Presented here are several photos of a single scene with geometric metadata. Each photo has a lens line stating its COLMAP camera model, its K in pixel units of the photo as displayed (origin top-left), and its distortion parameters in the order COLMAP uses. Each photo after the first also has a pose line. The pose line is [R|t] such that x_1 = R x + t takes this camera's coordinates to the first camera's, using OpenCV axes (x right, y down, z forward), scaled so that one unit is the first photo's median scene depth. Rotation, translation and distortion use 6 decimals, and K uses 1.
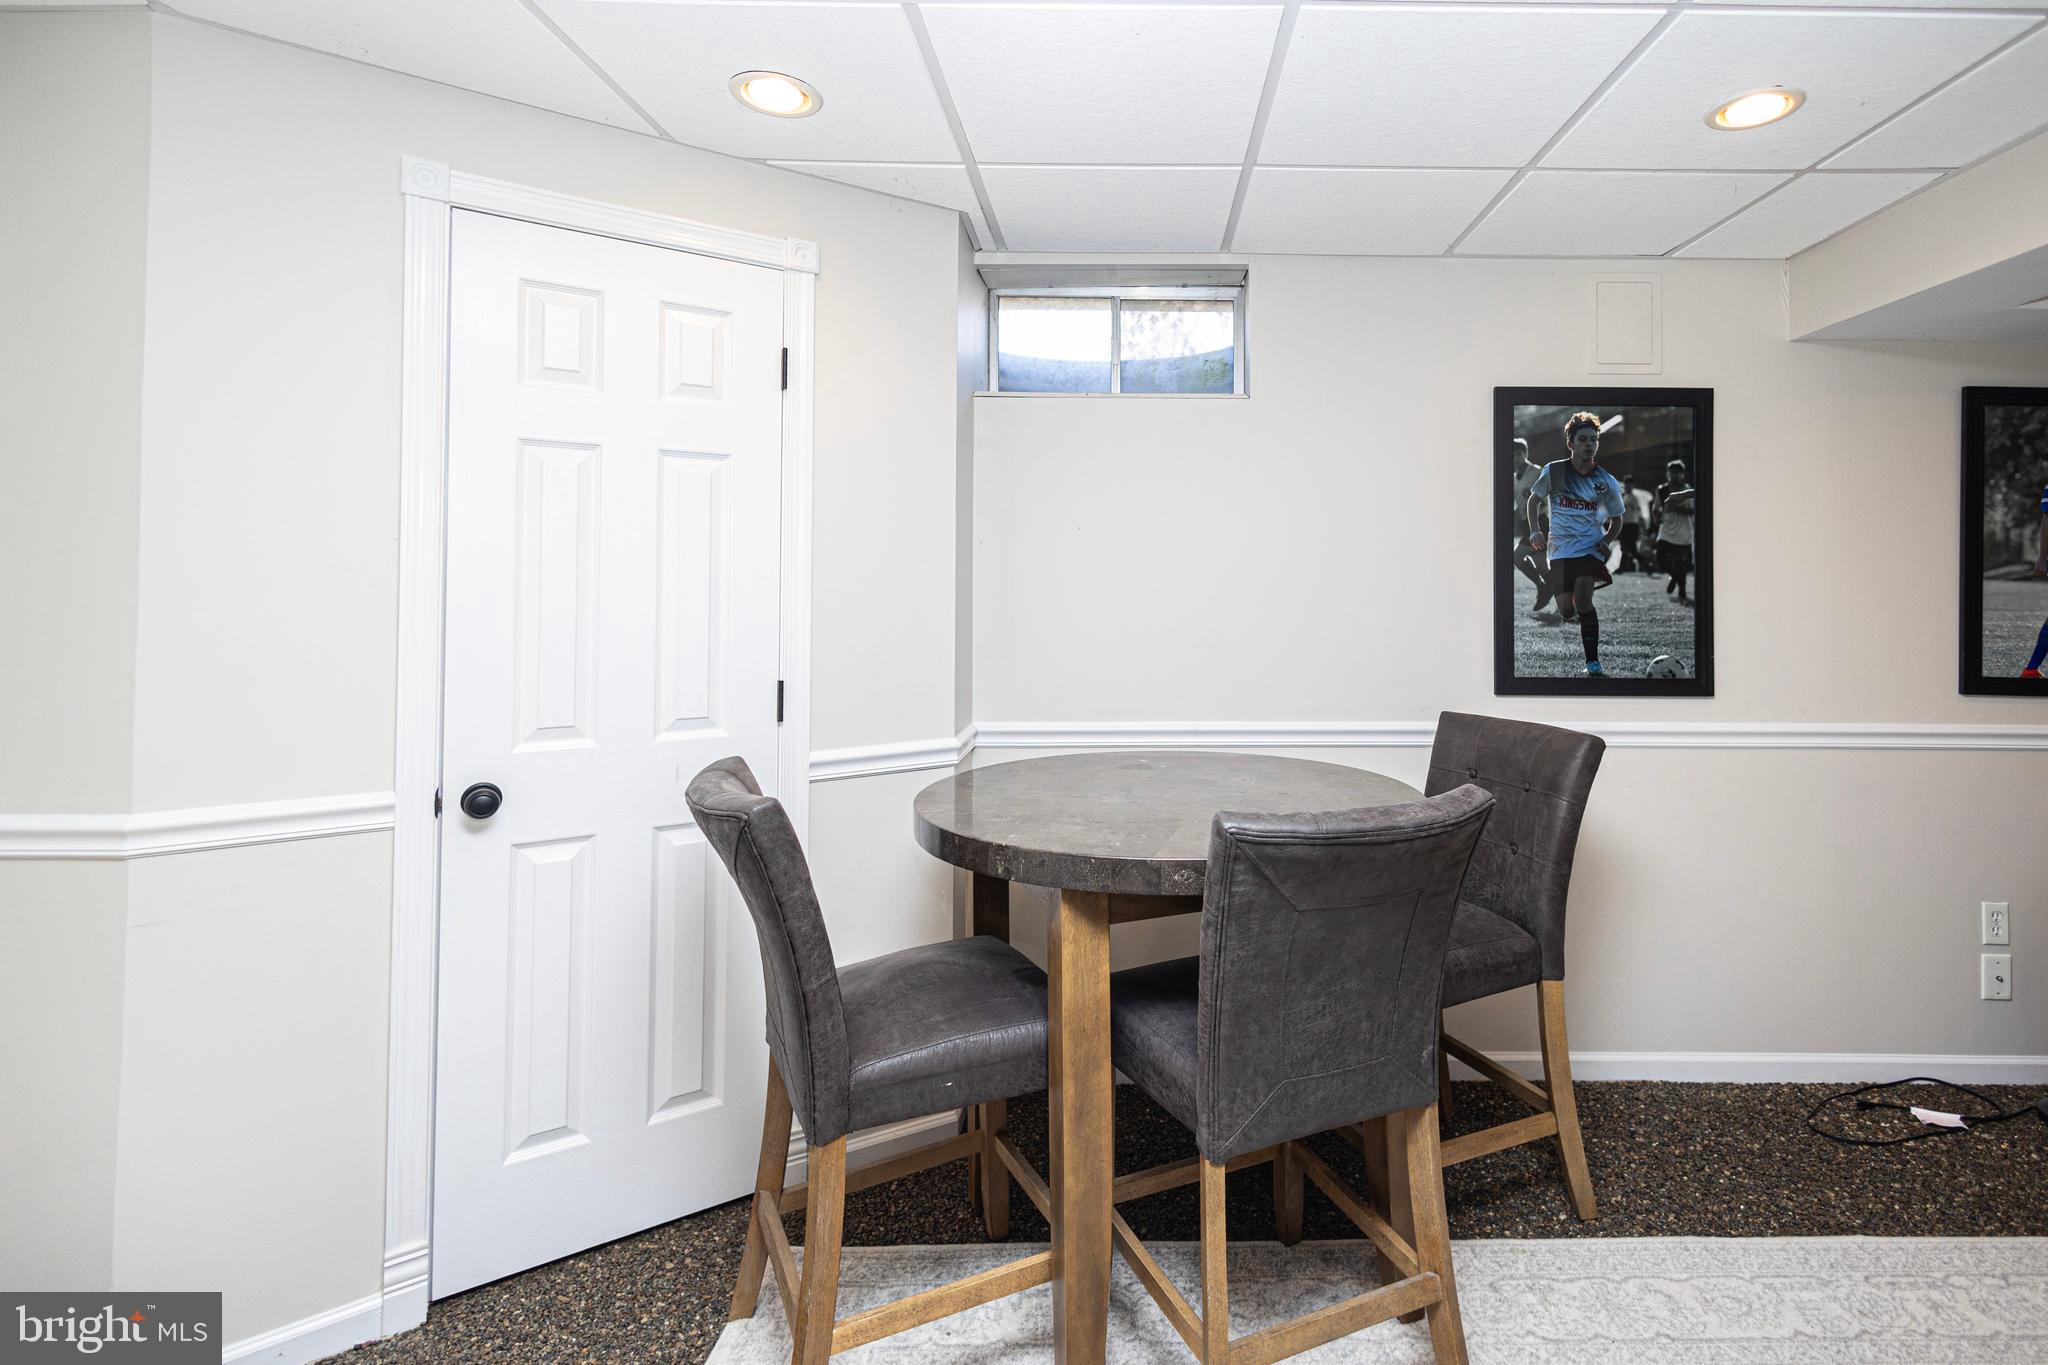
lens RADIAL K [[961.5, 0, 1022.0], [0, 961.5, 679.2], [0, 0, 1]] dist [0.017282, -0.003852]
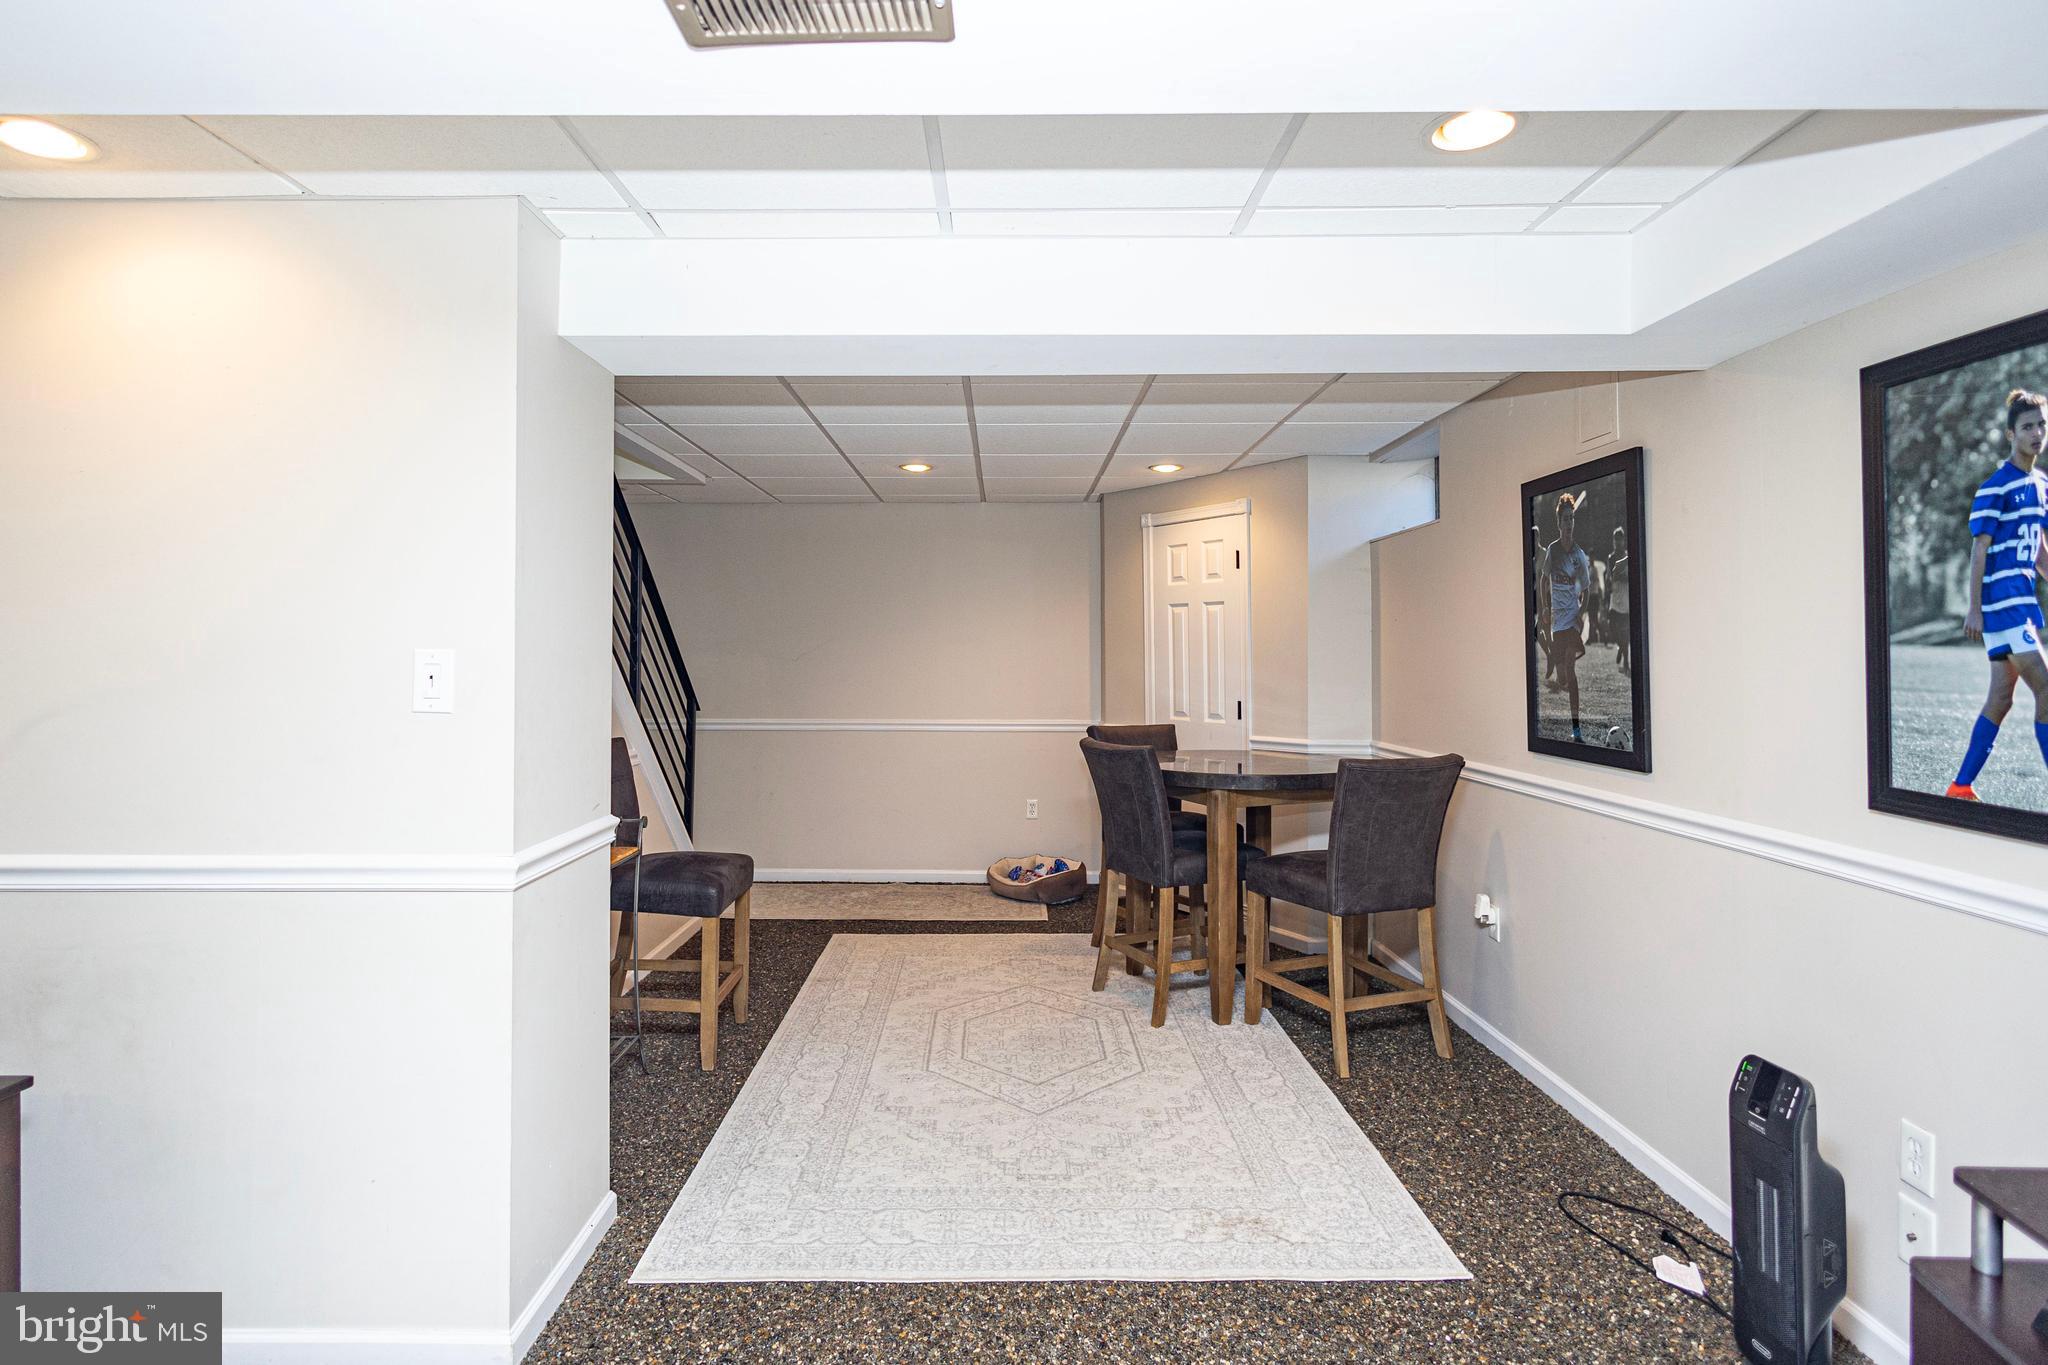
lens RADIAL K [[961.5, 0, 1015.0], [0, 961.5, 668.6], [0, 0, 1]] dist [0.017282, -0.003852]
pose [[0.013237, 0.003794, -0.999905, 1.641146], [0.025269, 0.999672, 0.004127, -0.103046], [0.999593, -0.025321, 0.013137, 0.375638]]
